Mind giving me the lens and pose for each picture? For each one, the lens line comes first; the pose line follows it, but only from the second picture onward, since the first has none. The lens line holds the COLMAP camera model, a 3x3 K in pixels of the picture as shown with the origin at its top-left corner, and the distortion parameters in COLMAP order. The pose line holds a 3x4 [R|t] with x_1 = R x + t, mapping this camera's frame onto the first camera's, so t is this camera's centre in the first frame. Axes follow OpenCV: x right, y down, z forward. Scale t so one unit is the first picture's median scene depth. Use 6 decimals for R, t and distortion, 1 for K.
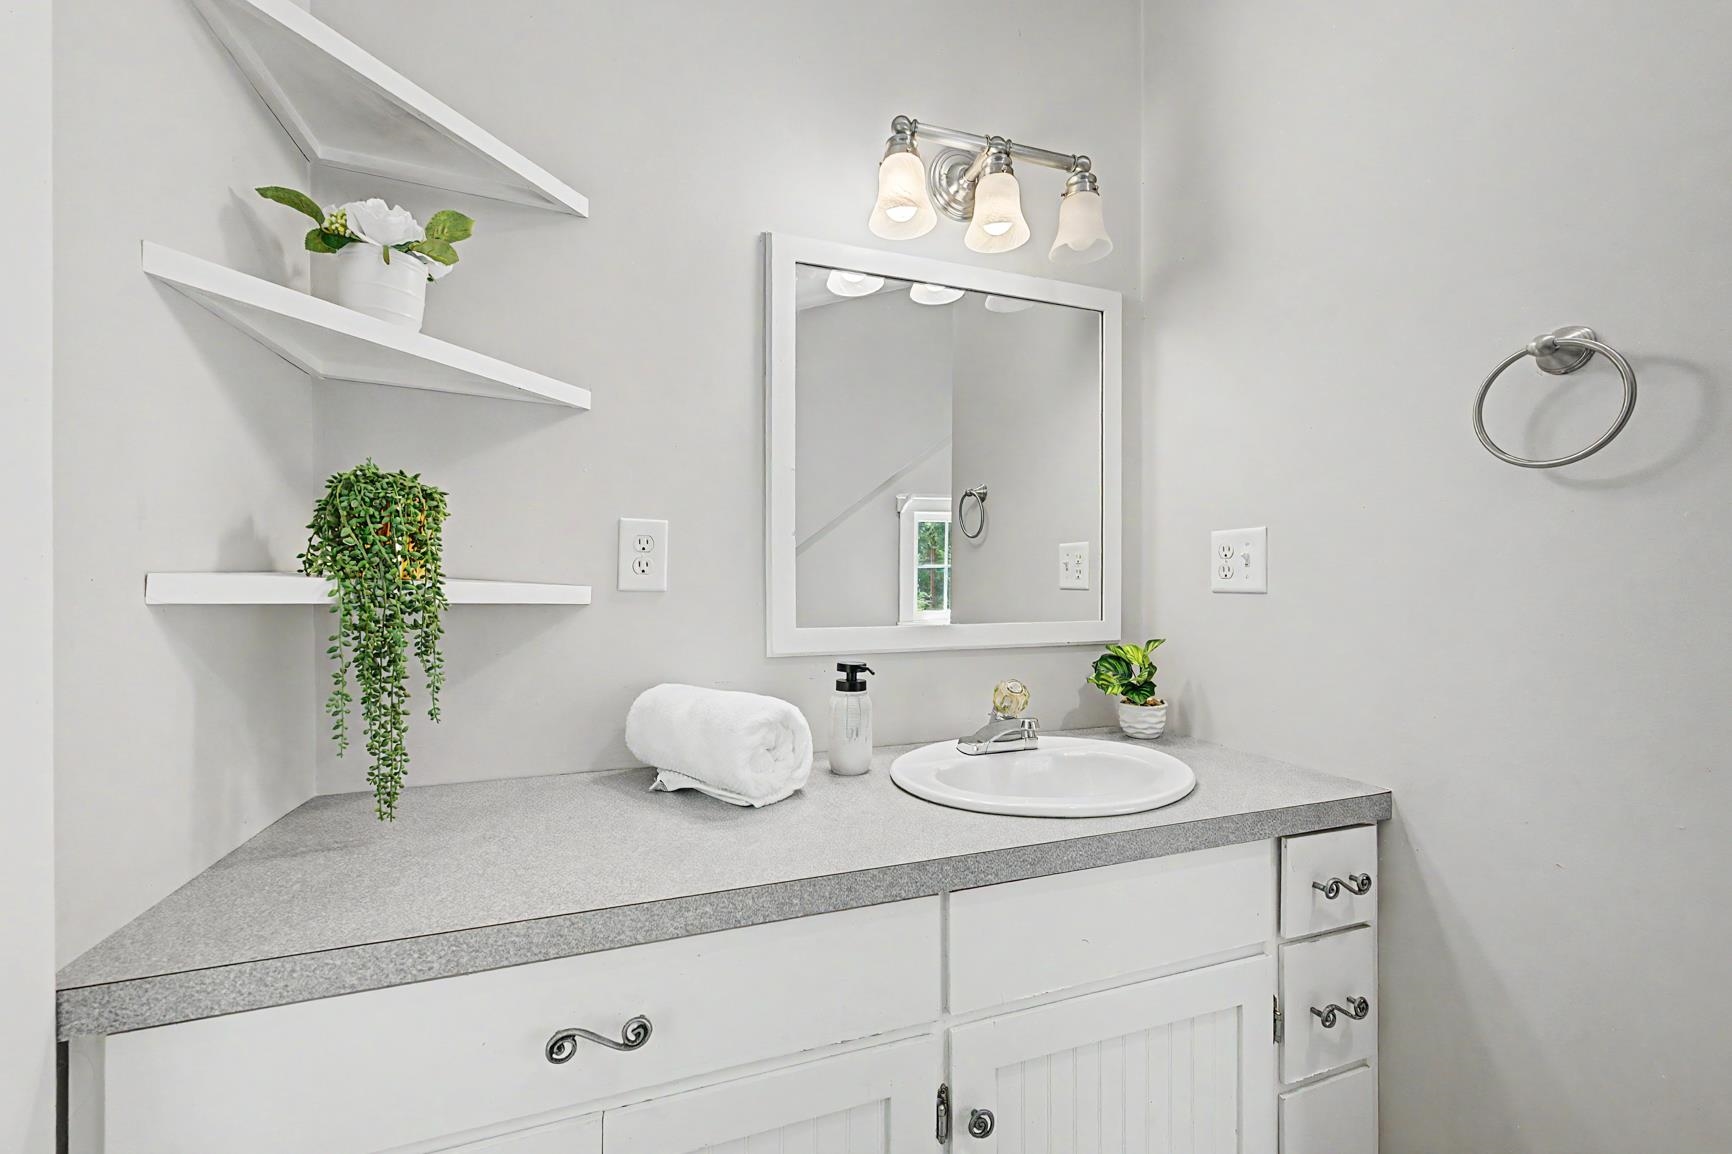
lens RADIAL K [[689.0, 0, 864.7], [0, 689.0, 587.0], [0, 0, 1]] dist [0.004490, -0.001253]
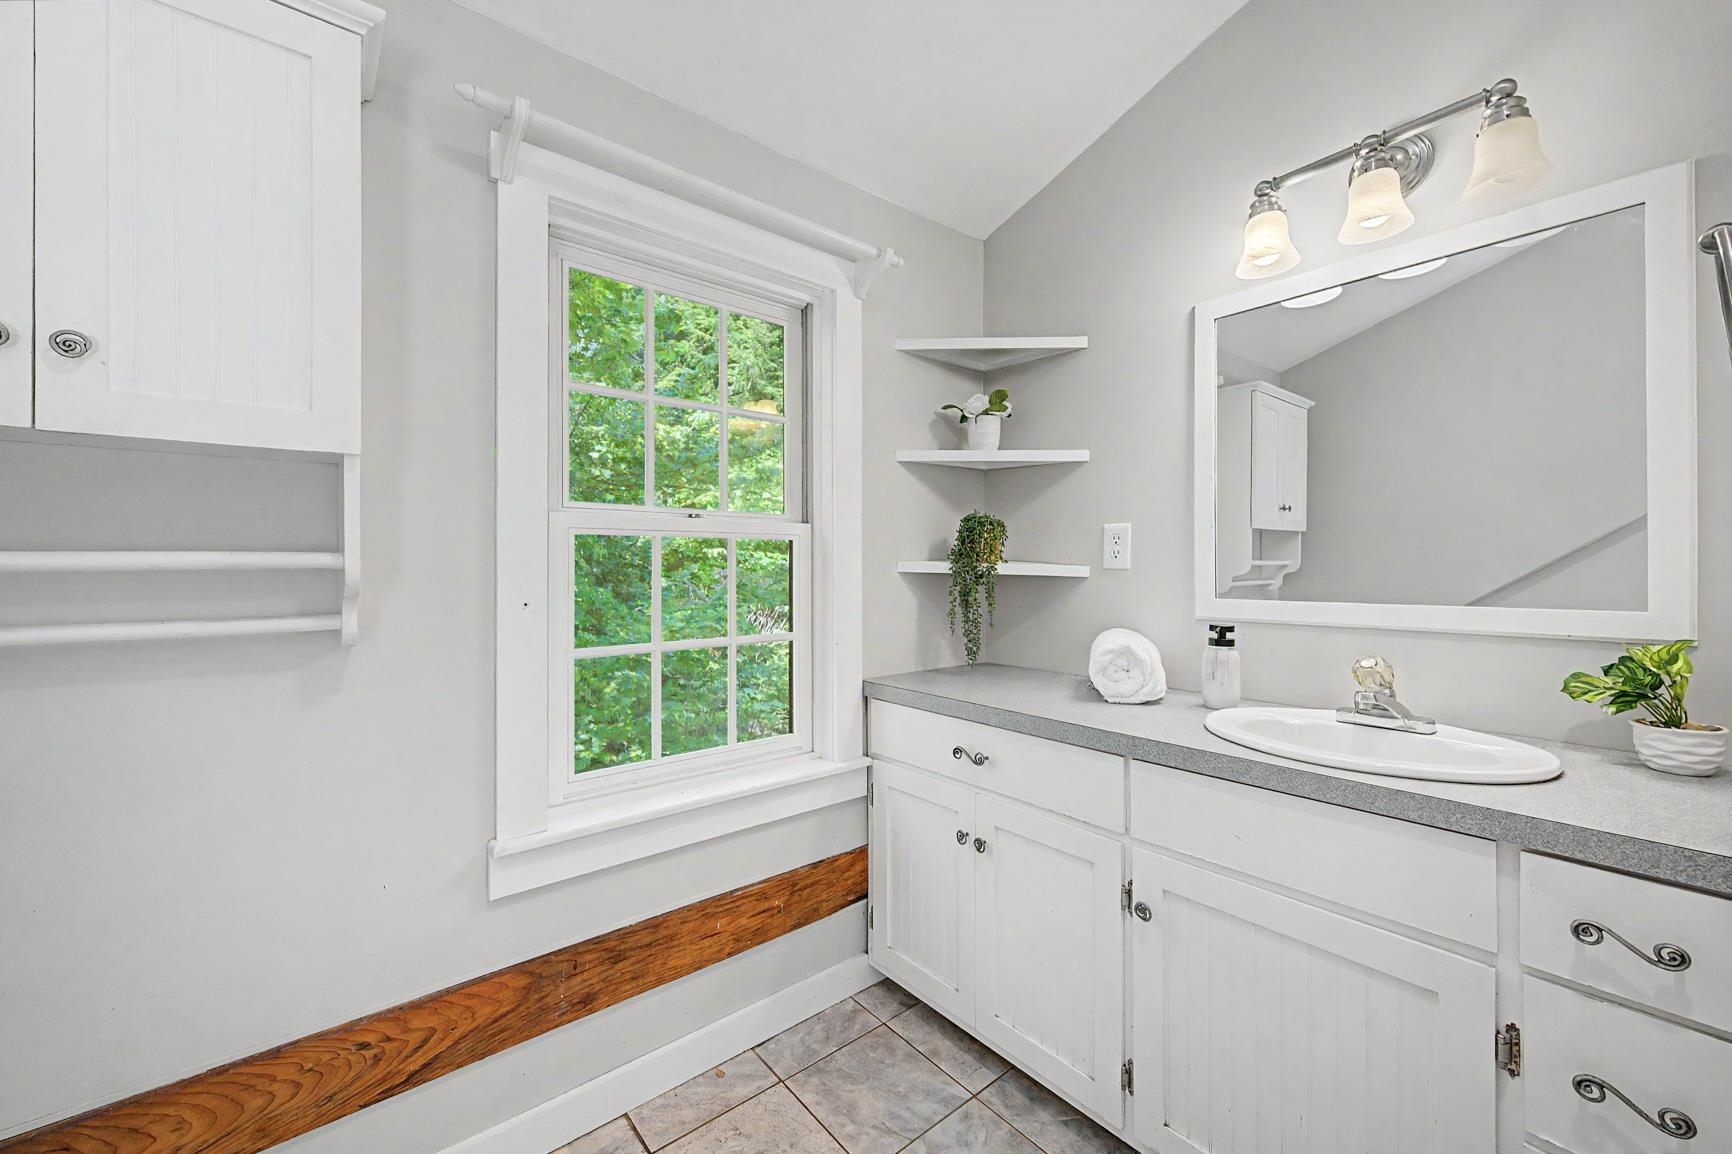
lens RADIAL K [[689.0, 0, 874.9], [0, 689.0, 566.5], [0, 0, 1]] dist [0.004490, -0.001253]
pose [[0.349554, 0.003450, -0.936910, 1.035639], [-0.001758, 0.999994, 0.003027, -0.004497], [0.936915, 0.000589, 0.349558, -0.082384]]
